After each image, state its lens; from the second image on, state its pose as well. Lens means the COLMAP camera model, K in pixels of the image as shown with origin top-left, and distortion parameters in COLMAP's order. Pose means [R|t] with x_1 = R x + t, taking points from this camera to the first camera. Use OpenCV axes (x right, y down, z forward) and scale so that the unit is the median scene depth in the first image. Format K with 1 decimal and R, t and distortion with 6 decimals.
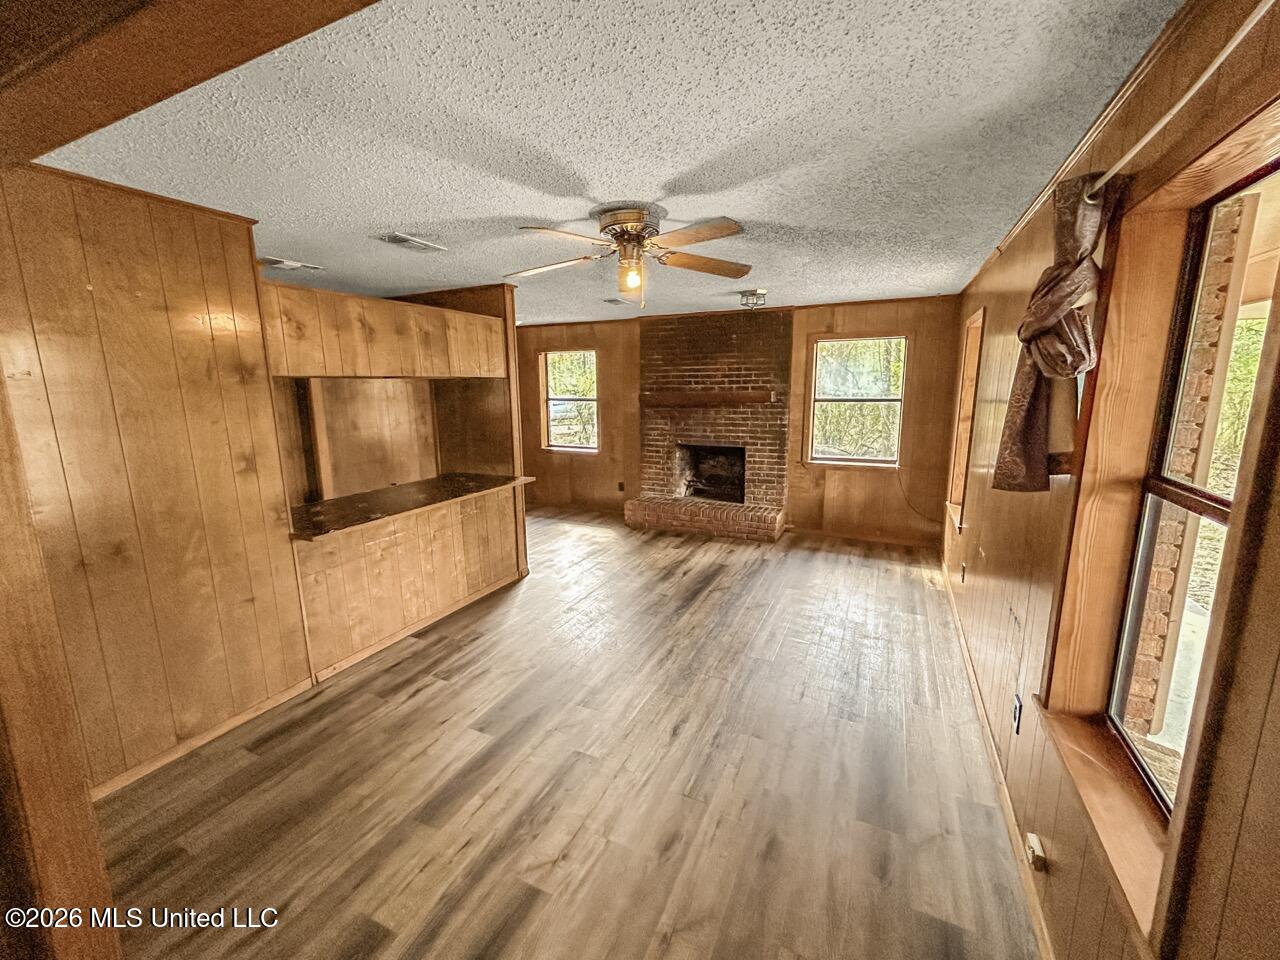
lens RADIAL K [[530.2, 0, 637.7], [0, 530.2, 476.5], [0, 0, 1]] dist [0.013083, -0.000037]
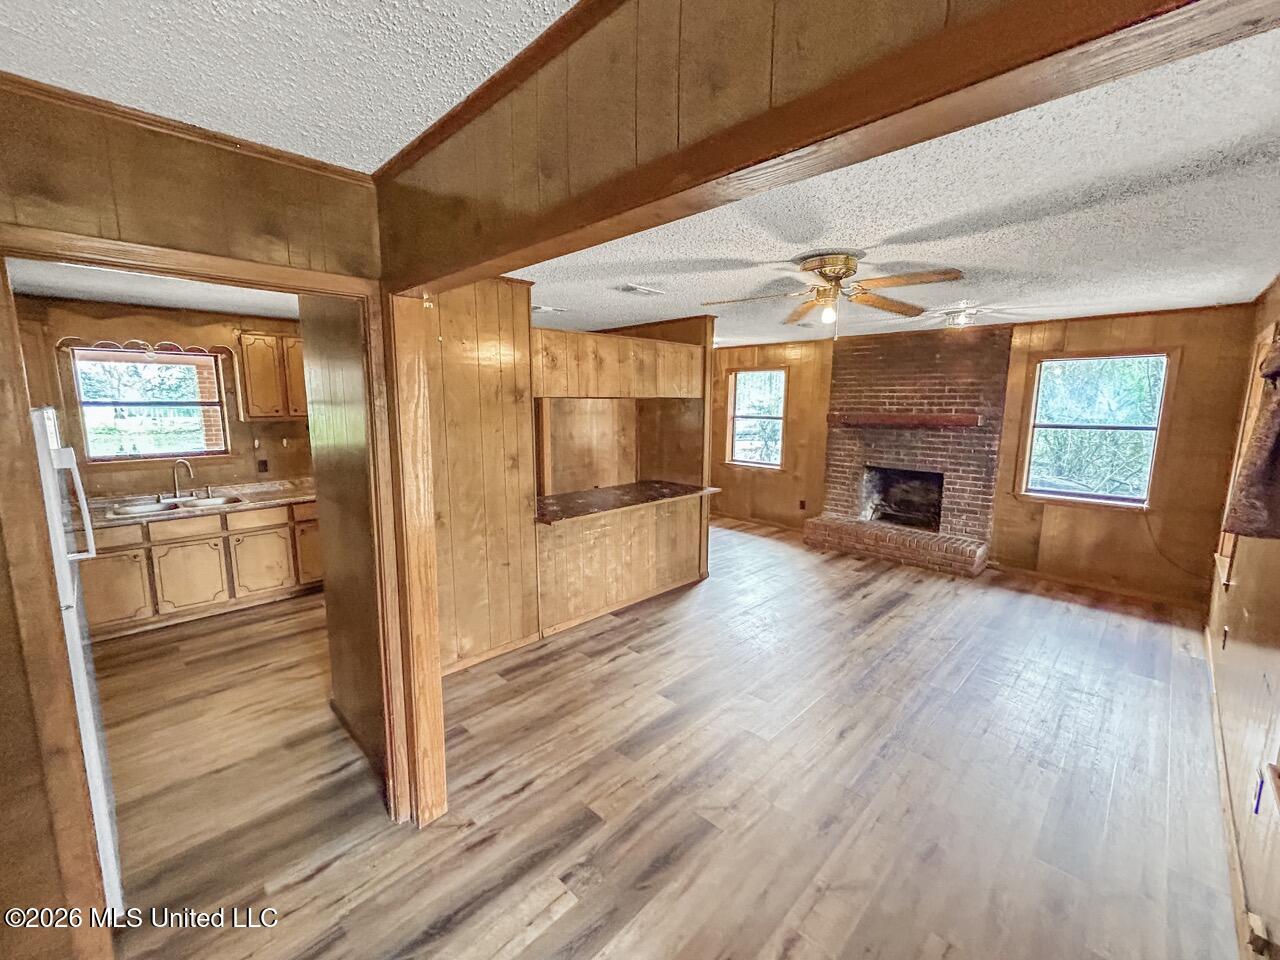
lens RADIAL K [[530.2, 0, 637.7], [0, 530.2, 476.5], [0, 0, 1]] dist [0.013083, -0.000037]
pose [[0.942847, 0.063603, -0.327101, 0.000713], [-0.072404, 0.997266, -0.014789, 0.006143], [0.325266, 0.037628, 0.944874, -0.108229]]
